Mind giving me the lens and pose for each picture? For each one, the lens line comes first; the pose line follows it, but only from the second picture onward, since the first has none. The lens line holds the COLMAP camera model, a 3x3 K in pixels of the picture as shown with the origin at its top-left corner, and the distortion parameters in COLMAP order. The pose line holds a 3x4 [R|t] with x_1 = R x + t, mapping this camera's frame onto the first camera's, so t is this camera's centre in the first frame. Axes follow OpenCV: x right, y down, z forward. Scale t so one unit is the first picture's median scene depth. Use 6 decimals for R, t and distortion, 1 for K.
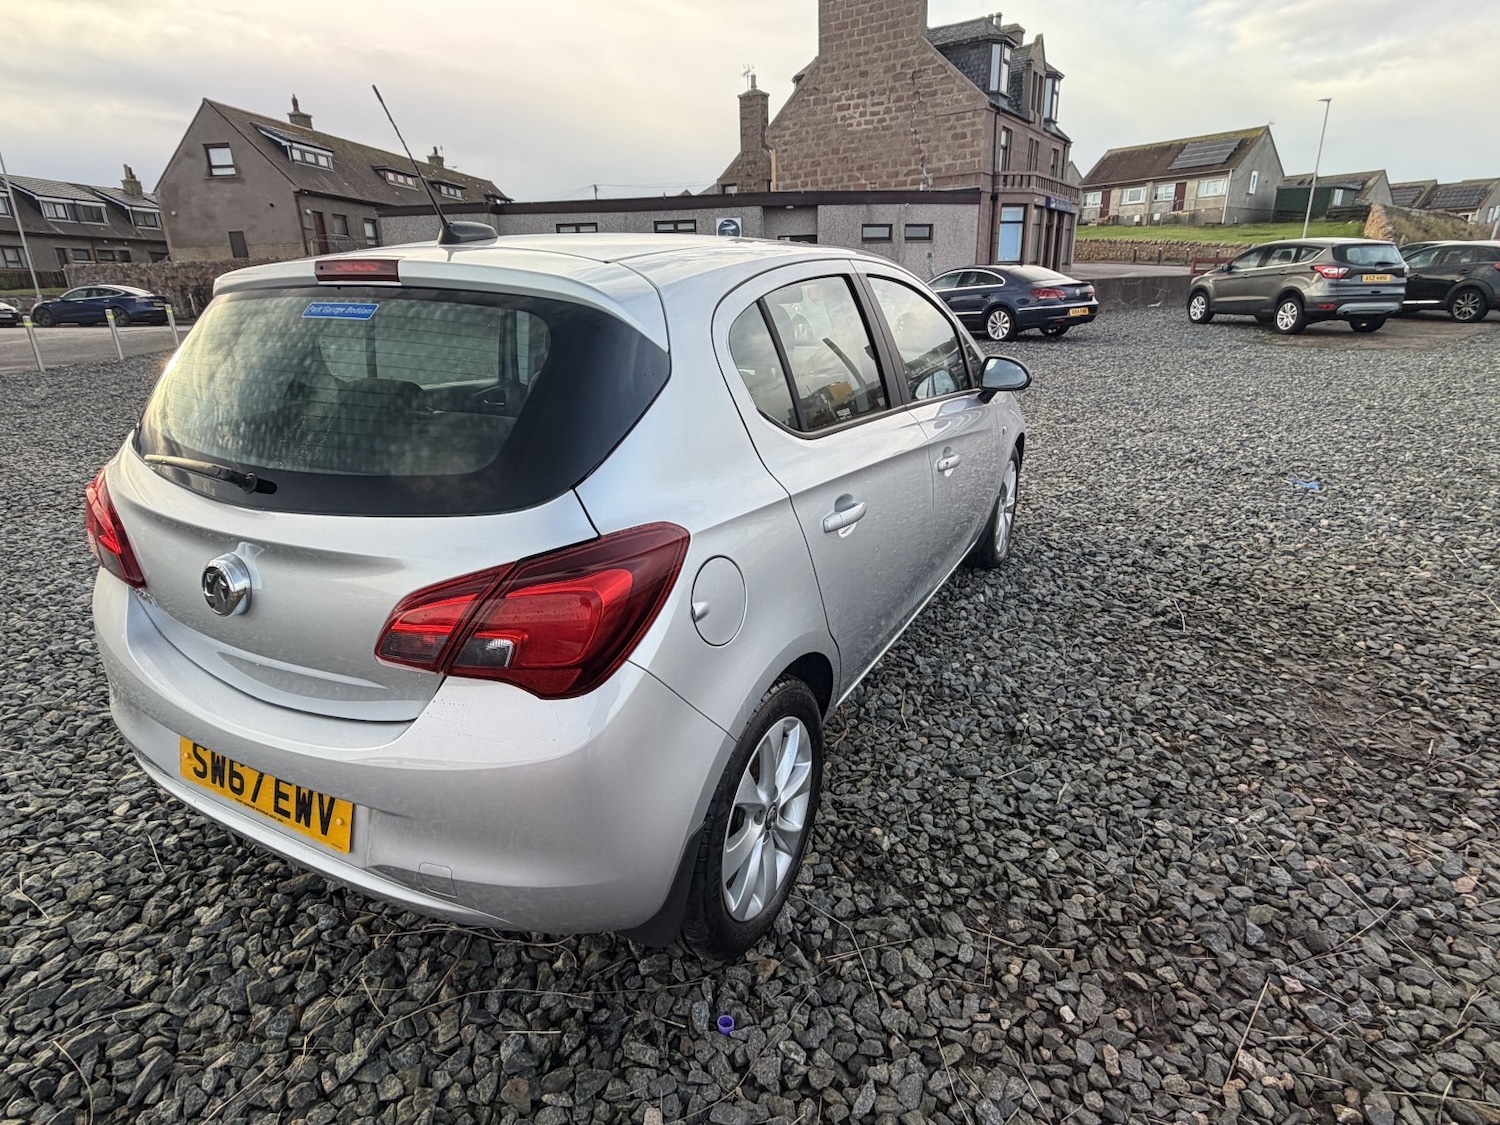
lens RADIAL K [[870.2, 0, 750.0], [0, 870.2, 562.5], [0, 0, 1]] dist [-0.006286, 0.001945]
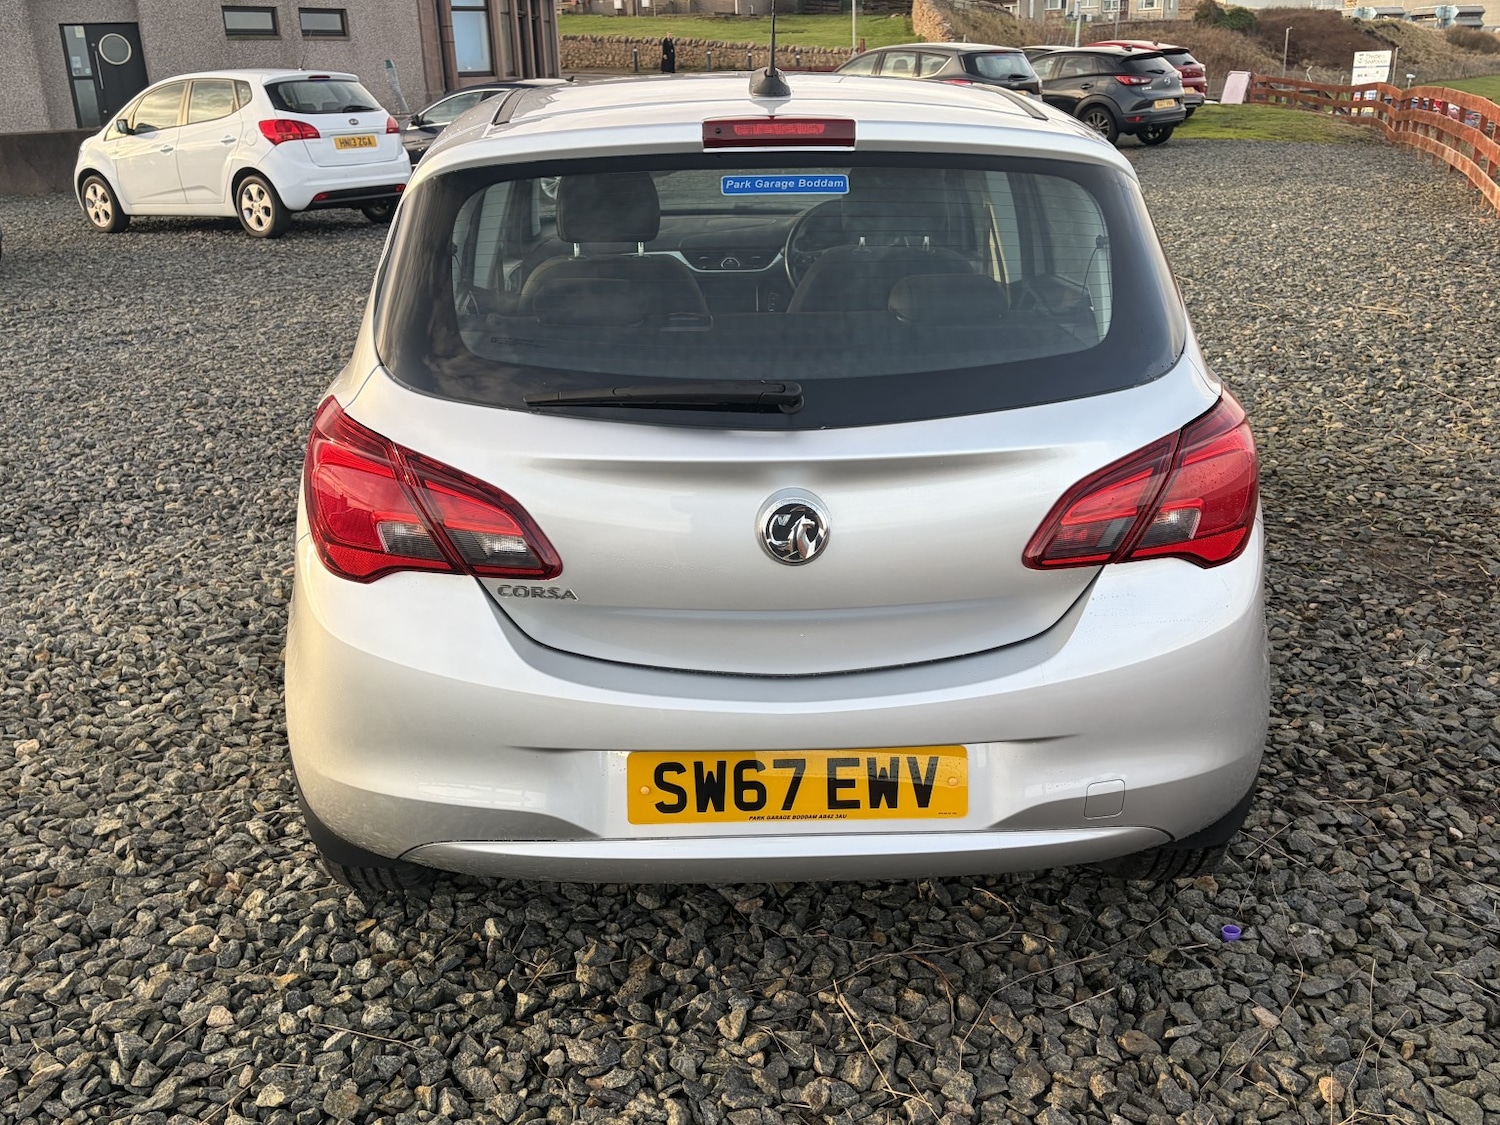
lens RADIAL K [[1531.5, 0, 750.0], [0, 1531.5, 562.5], [0, 0, 1]] dist [0.113308, -0.215610]
pose [[0.847434, -0.162661, 0.505368, -0.226048], [0.173639, 0.984474, 0.025700, 0.002527], [-0.501702, 0.065972, 0.862521, -0.034777]]
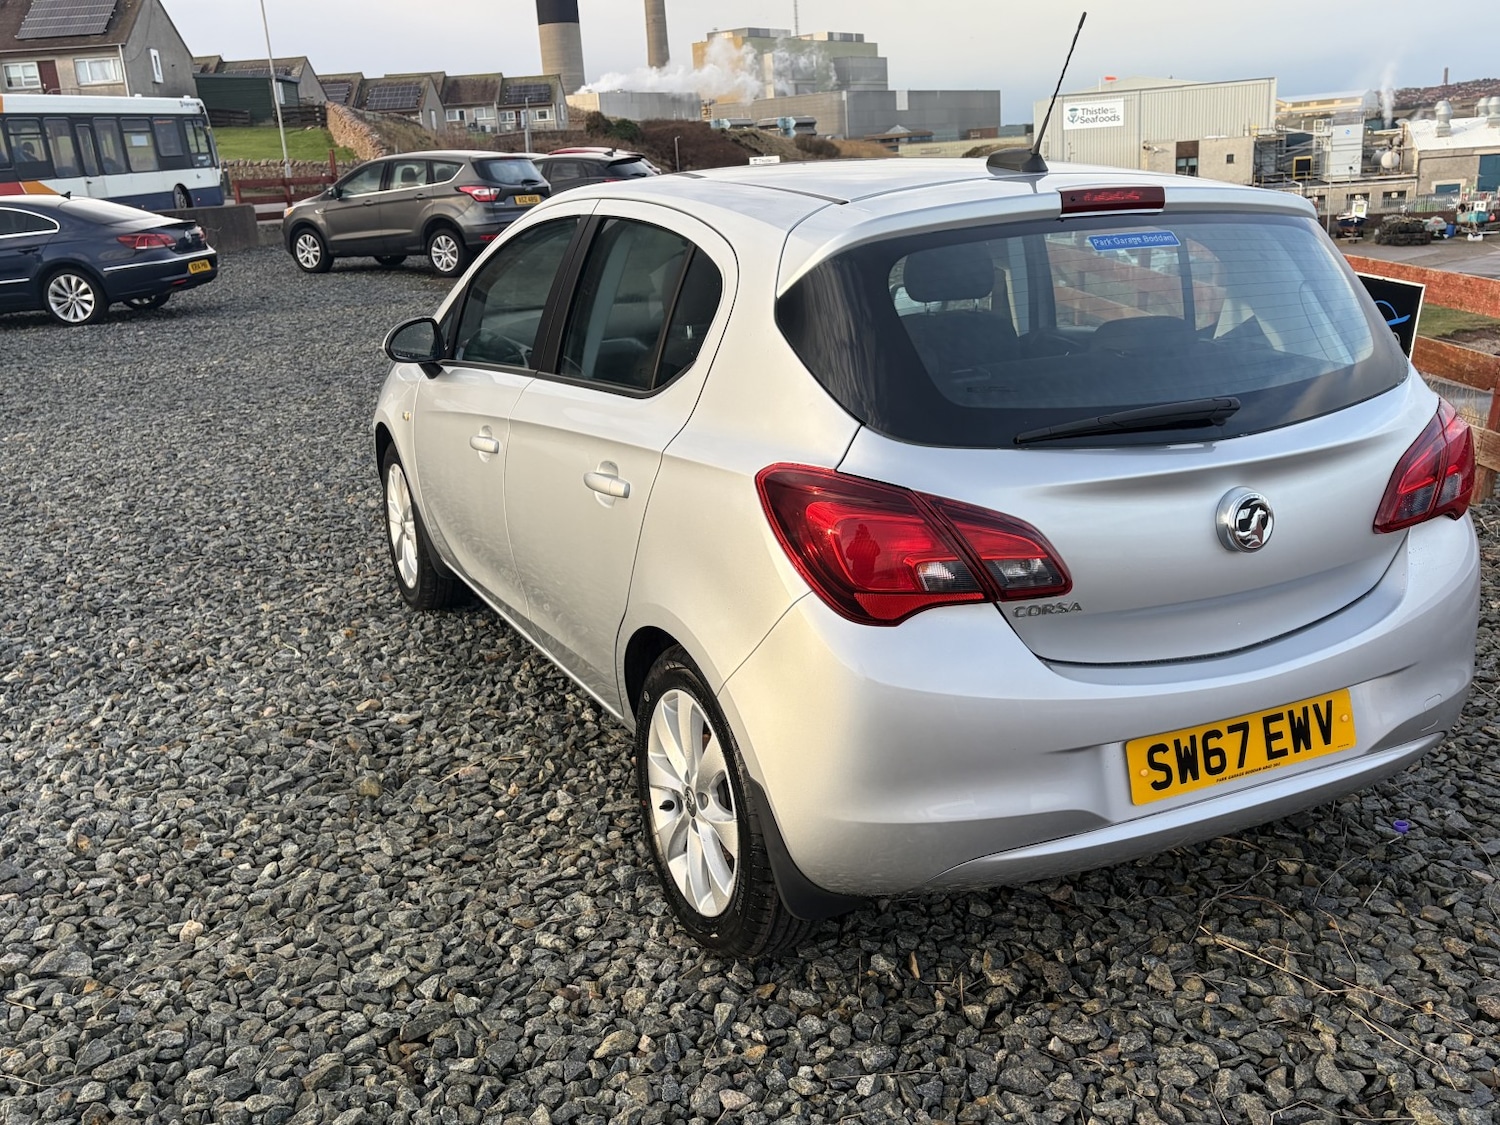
lens RADIAL K [[1556.1, 0, 798.5], [0, 1556.1, 556.5], [0, 0, 1]] dist [-0.013074, 0.027093]
pose [[0.523610, -0.216967, 0.823867, -0.376034], [0.297983, 0.952589, 0.061483, -0.030788], [-0.798147, 0.213305, 0.563438, 0.072546]]
